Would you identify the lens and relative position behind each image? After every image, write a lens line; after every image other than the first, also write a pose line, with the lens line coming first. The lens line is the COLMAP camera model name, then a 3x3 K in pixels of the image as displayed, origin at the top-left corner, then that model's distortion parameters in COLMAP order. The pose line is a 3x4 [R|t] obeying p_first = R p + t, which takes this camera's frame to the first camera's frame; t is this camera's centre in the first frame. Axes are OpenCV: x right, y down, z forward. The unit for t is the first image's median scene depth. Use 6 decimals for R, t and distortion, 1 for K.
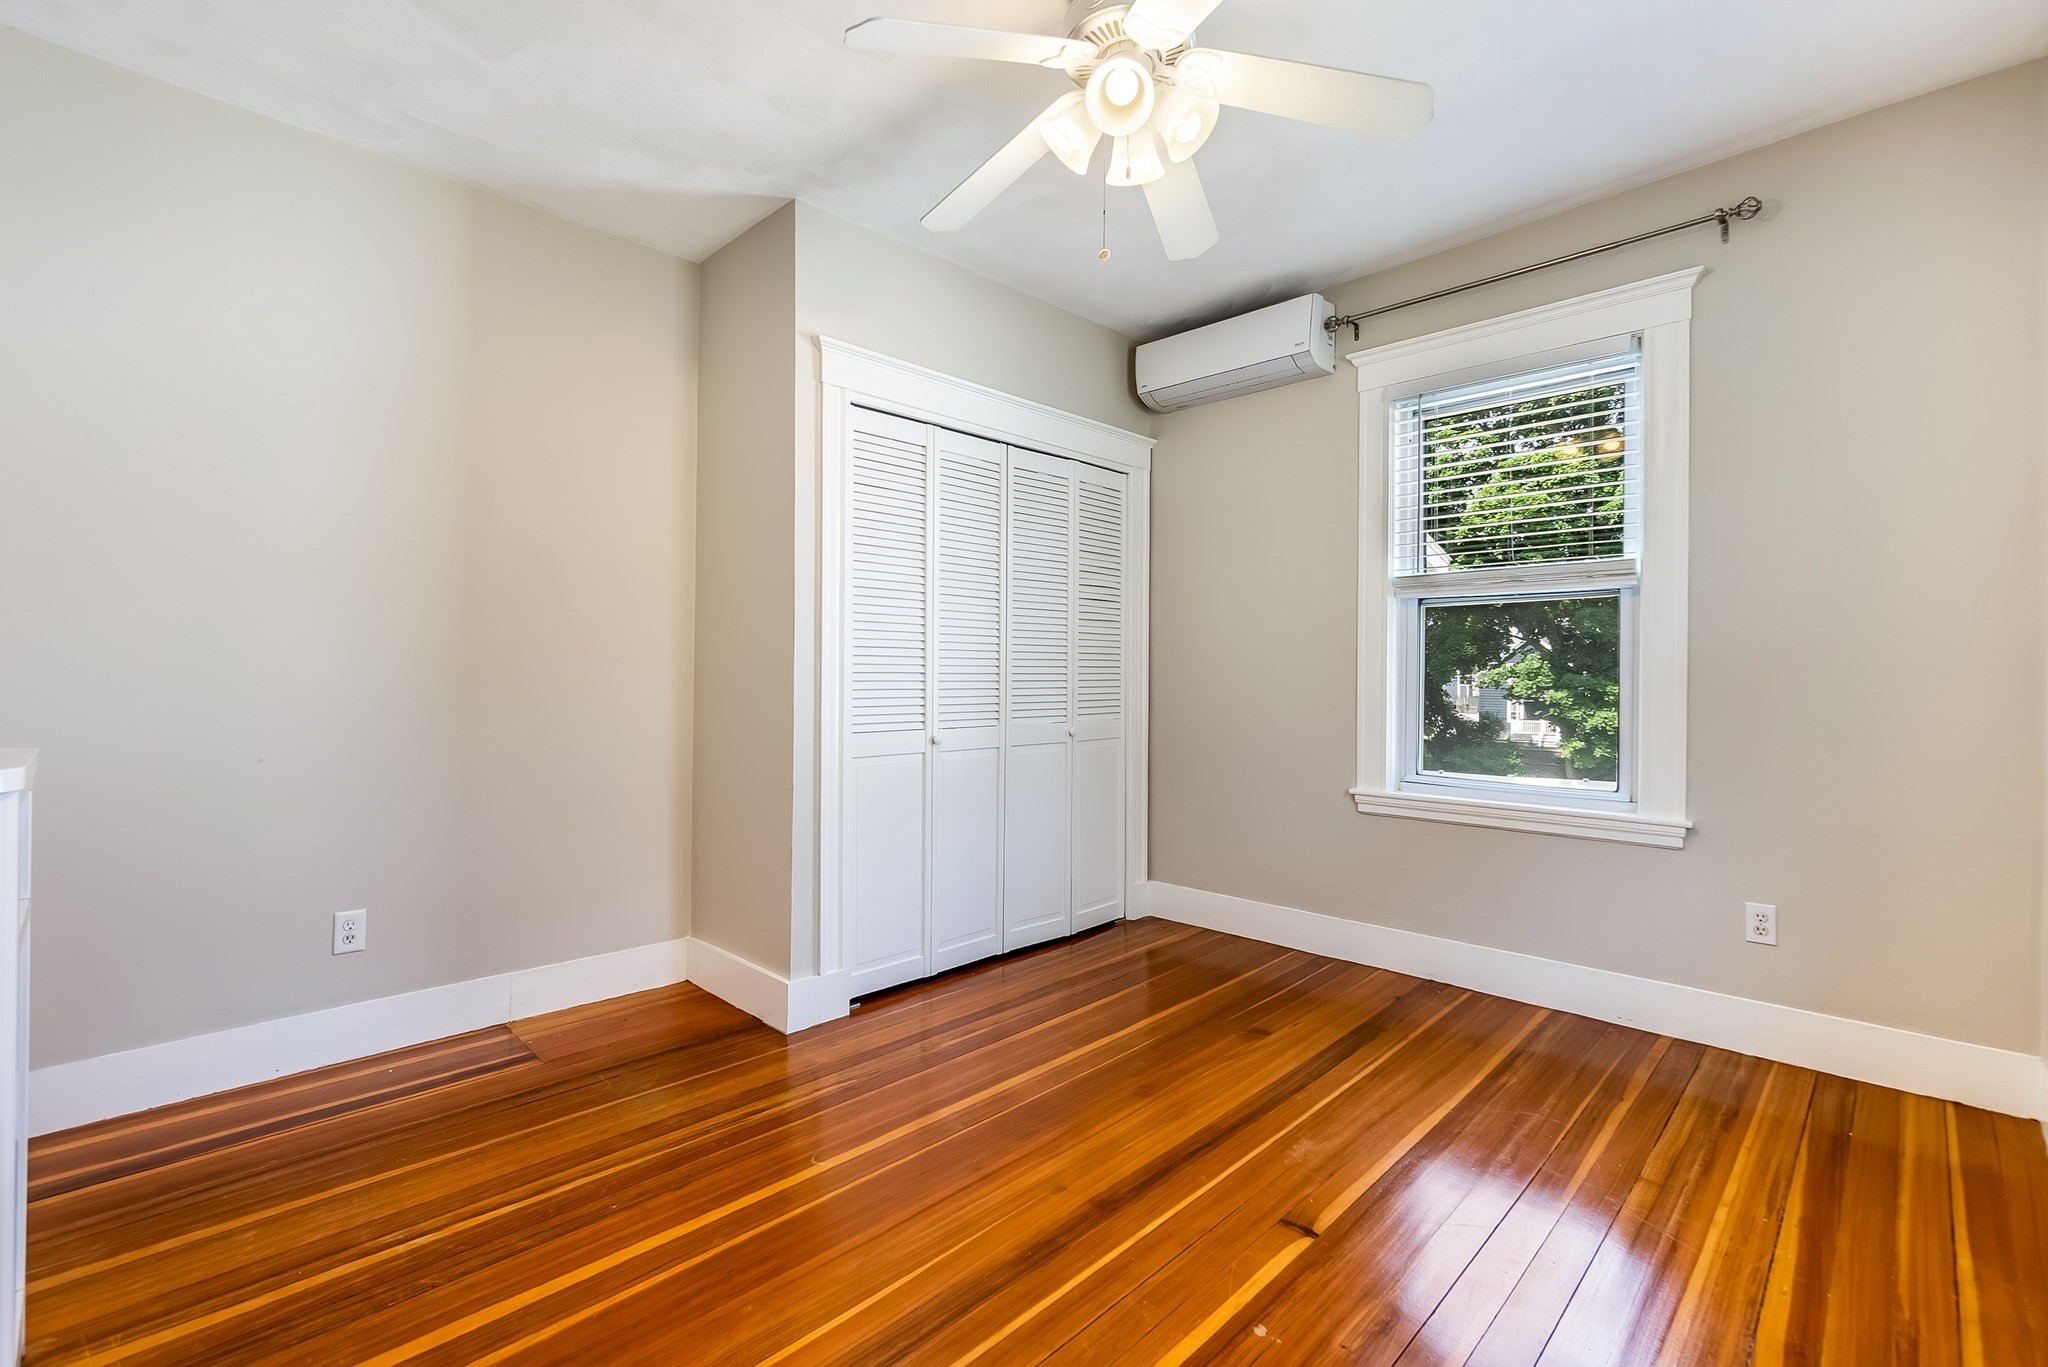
lens RADIAL K [[900.5, 0, 1023.0], [0, 900.5, 681.3], [0, 0, 1]] dist [-0.002824, -0.000106]
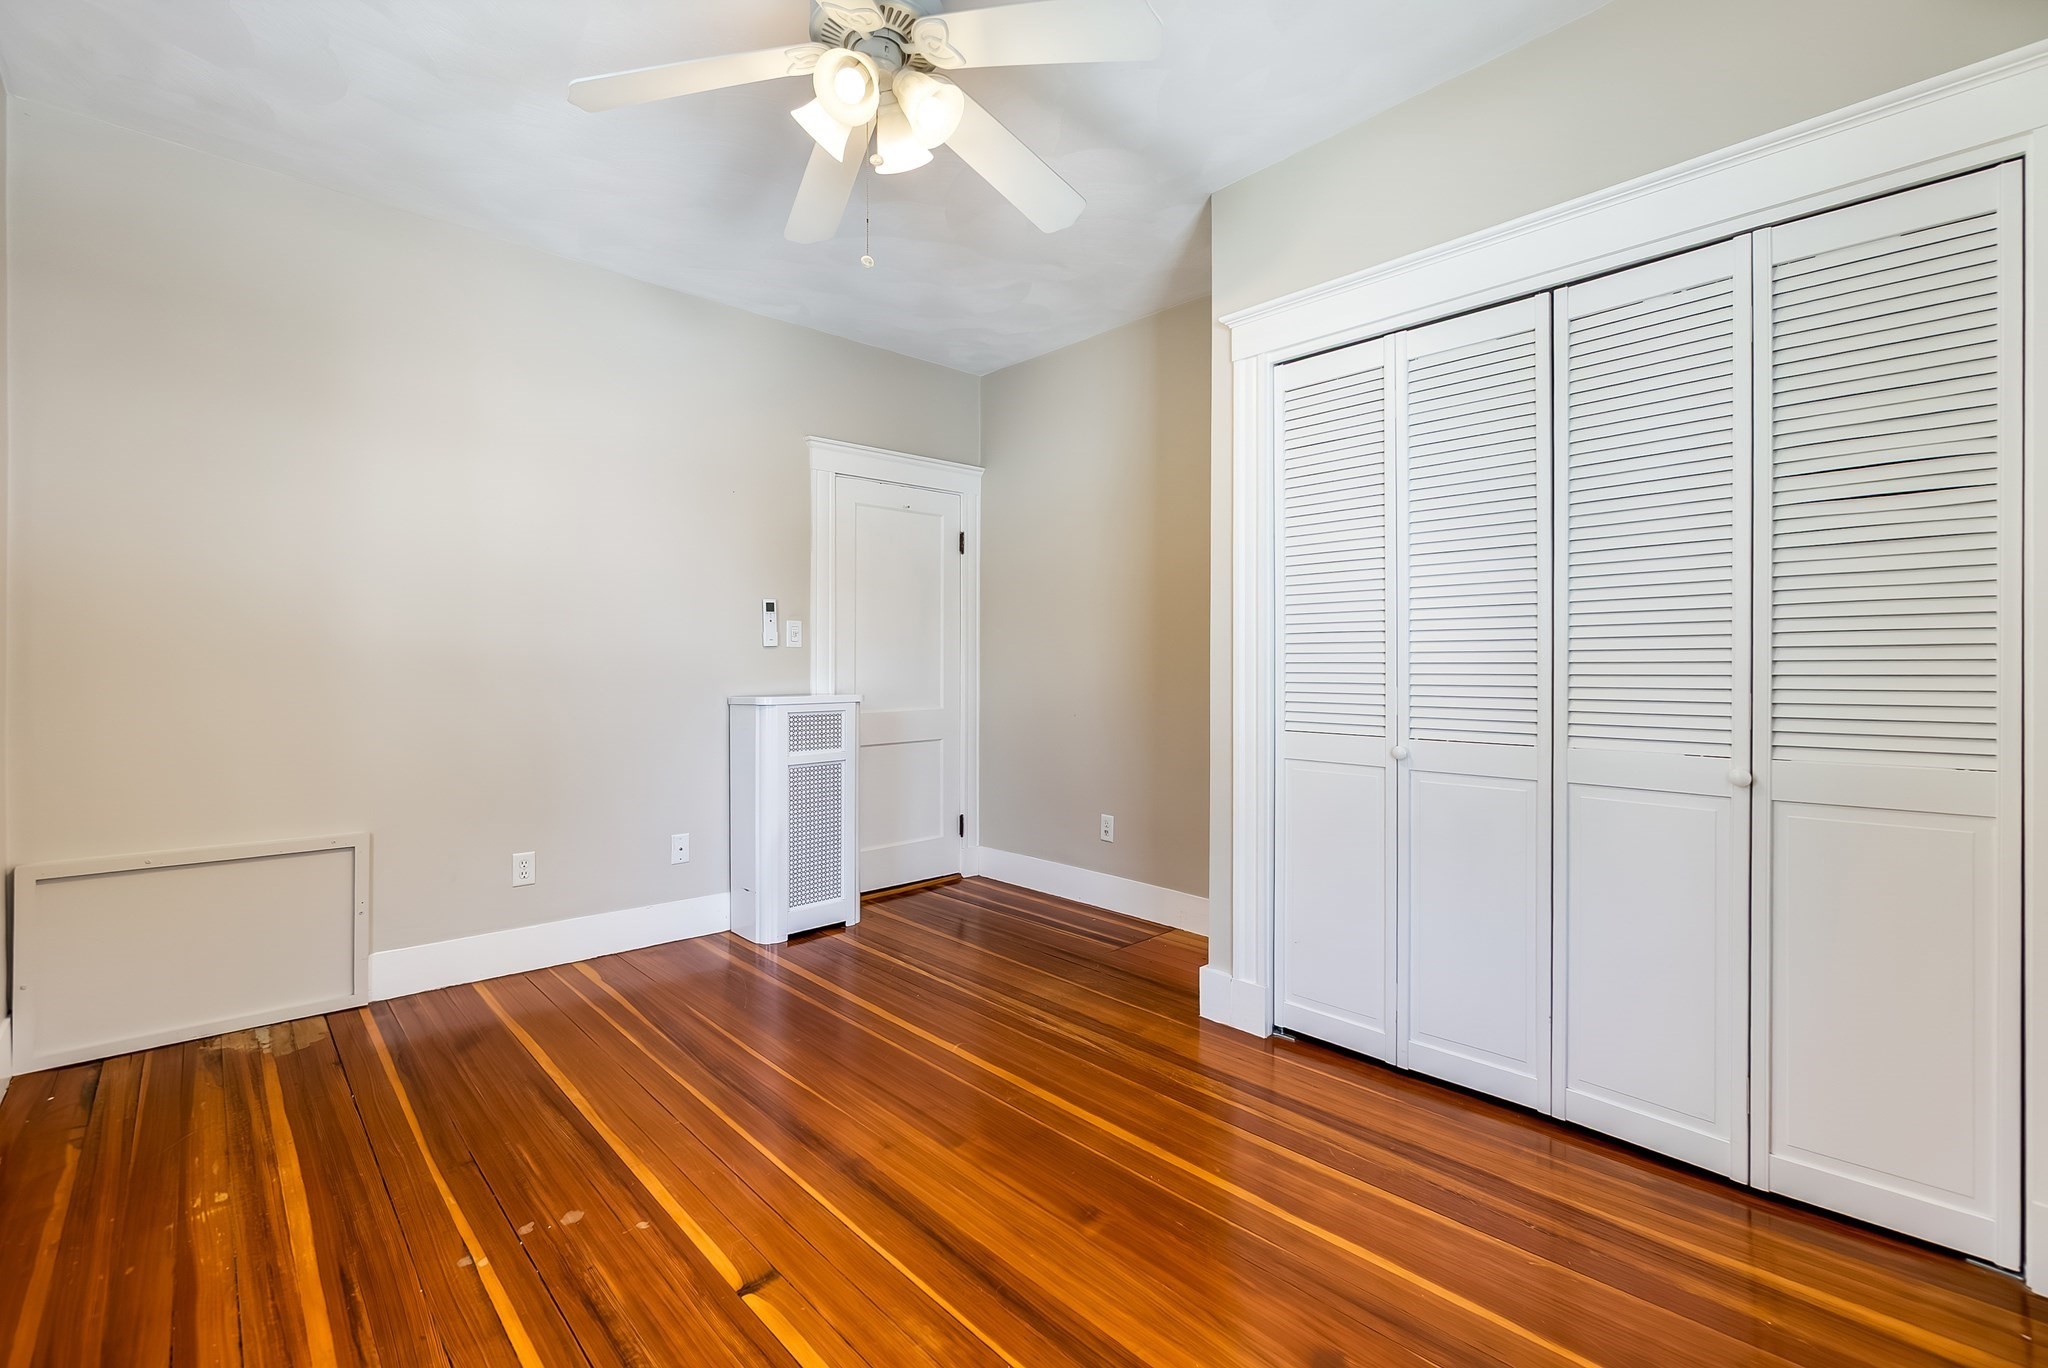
lens RADIAL K [[896.4, 0, 1023.3], [0, 896.4, 673.9], [0, 0, 1]] dist [0.000537, 0.001301]
pose [[-0.043005, 0.006896, -0.999051, 0.826329], [-0.004644, 0.999964, 0.007102, -0.005201], [0.999064, 0.004945, -0.042972, 0.905342]]
